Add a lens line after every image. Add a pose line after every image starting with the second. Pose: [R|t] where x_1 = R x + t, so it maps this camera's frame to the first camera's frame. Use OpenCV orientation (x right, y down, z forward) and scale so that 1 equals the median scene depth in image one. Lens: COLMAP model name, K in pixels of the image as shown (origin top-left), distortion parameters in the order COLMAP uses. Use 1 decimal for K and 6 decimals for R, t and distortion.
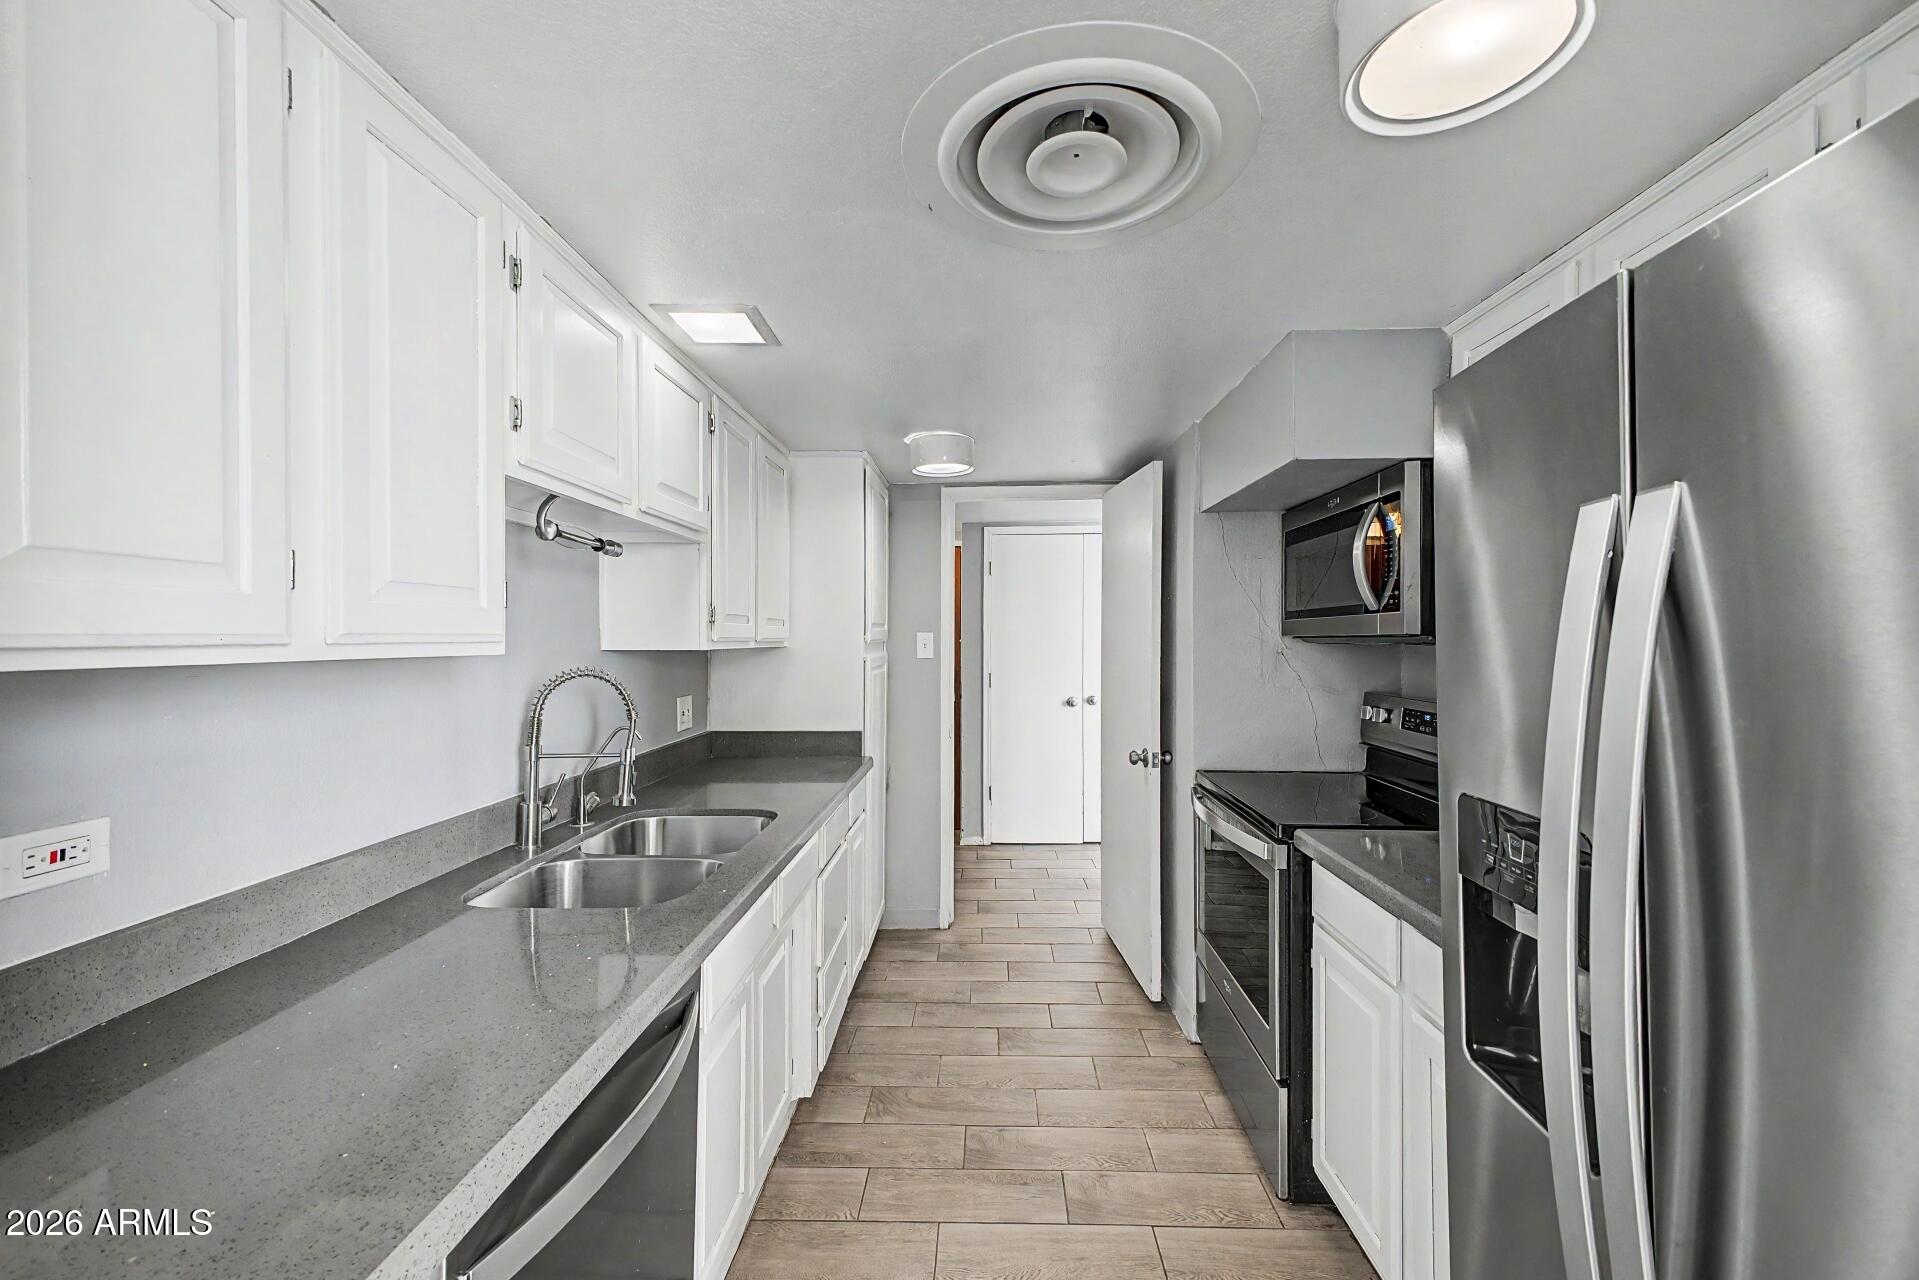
lens RADIAL K [[759.2, 0, 960.0], [0, 759.2, 631.1], [0, 0, 1]] dist [0.012853, -0.000246]
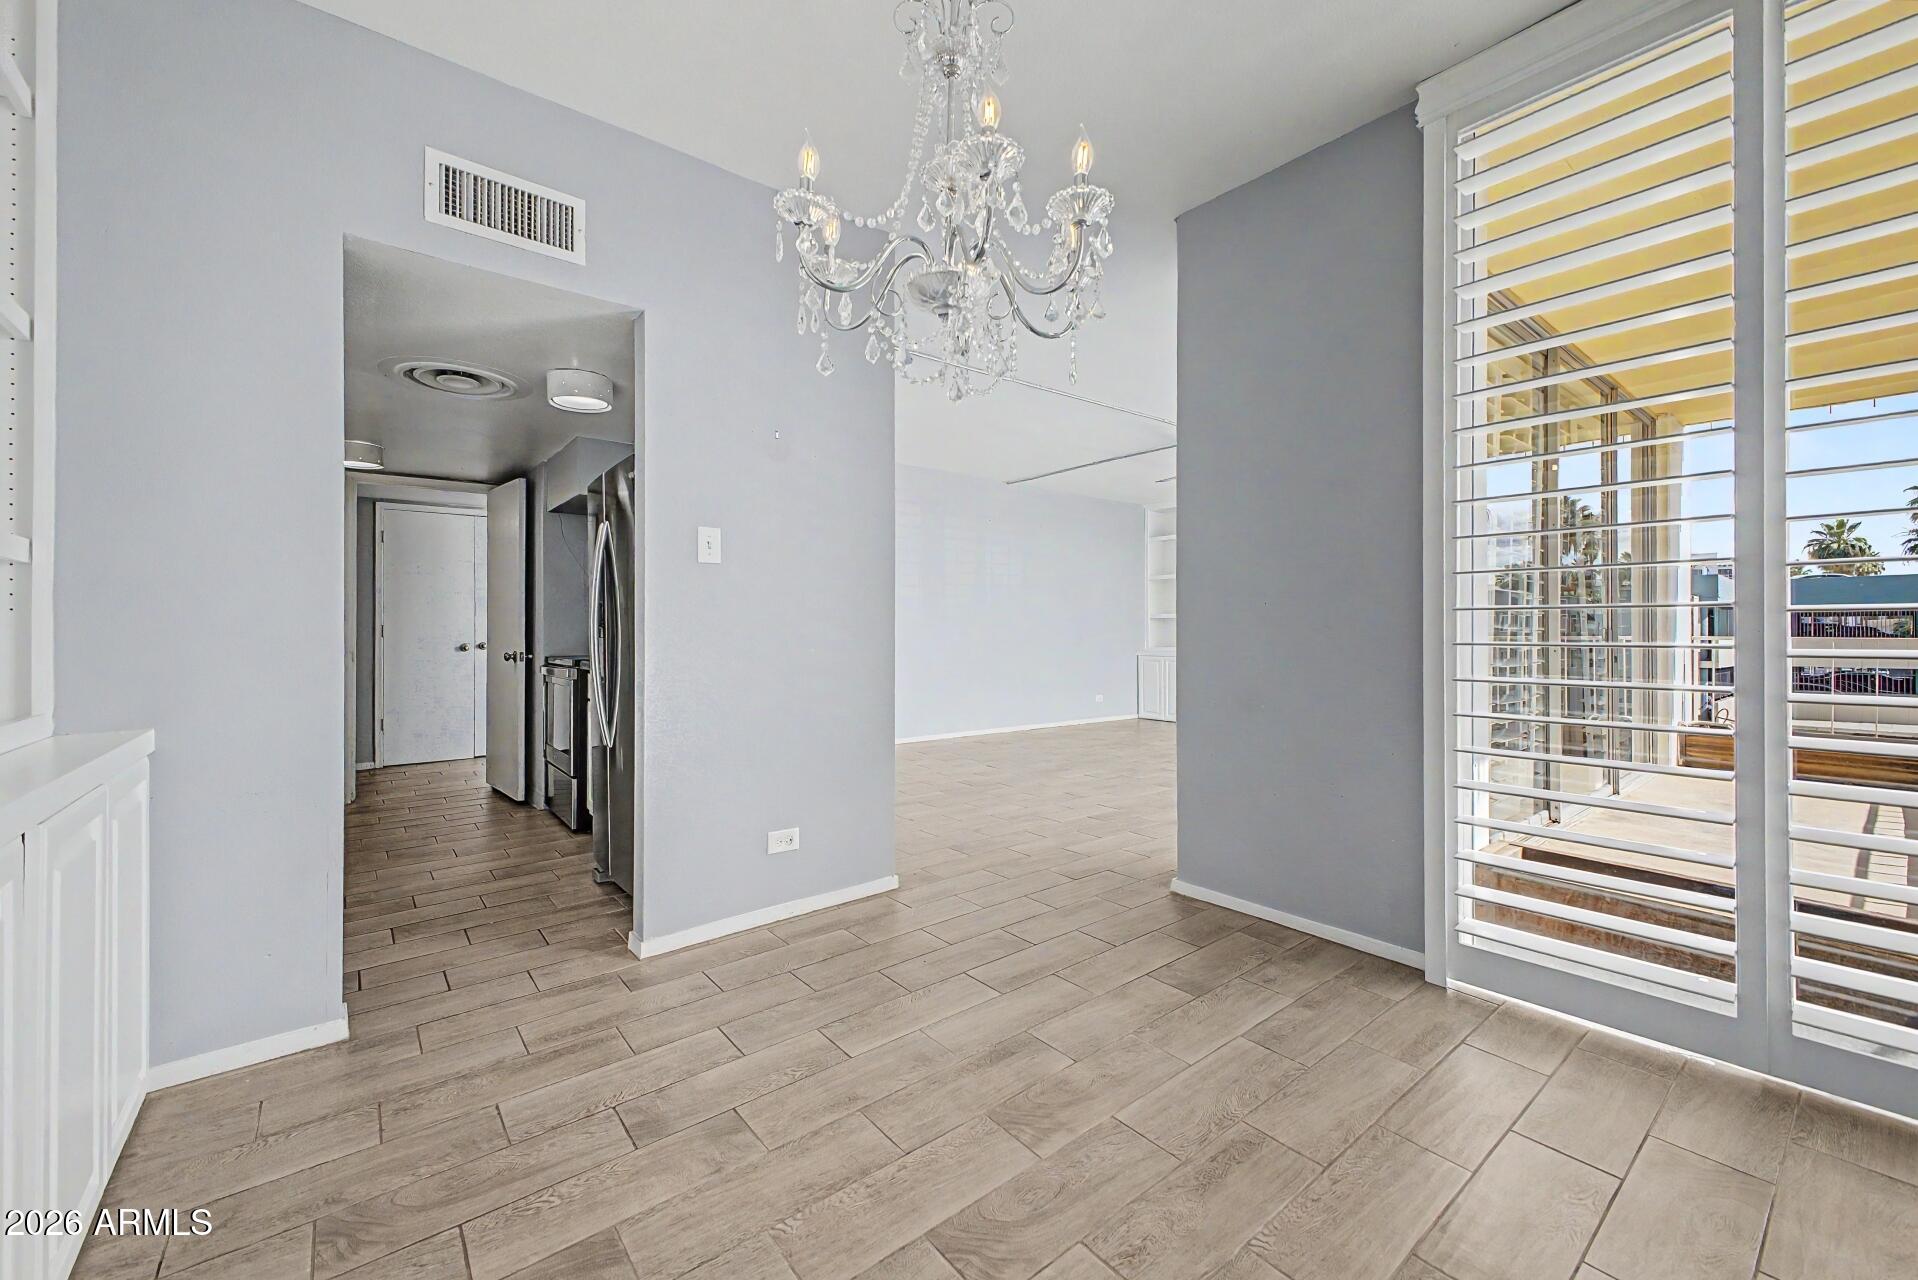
lens RADIAL K [[758.8, 0, 959.5], [0, 758.8, 631.1], [0, 0, 1]] dist [0.012853, -0.000246]
pose [[0.754320, 0.001251, 0.656505, -0.115132], [-0.002008, 0.999998, 0.000401, 0.109923], [-0.656503, -0.001621, 0.754321, -0.884783]]
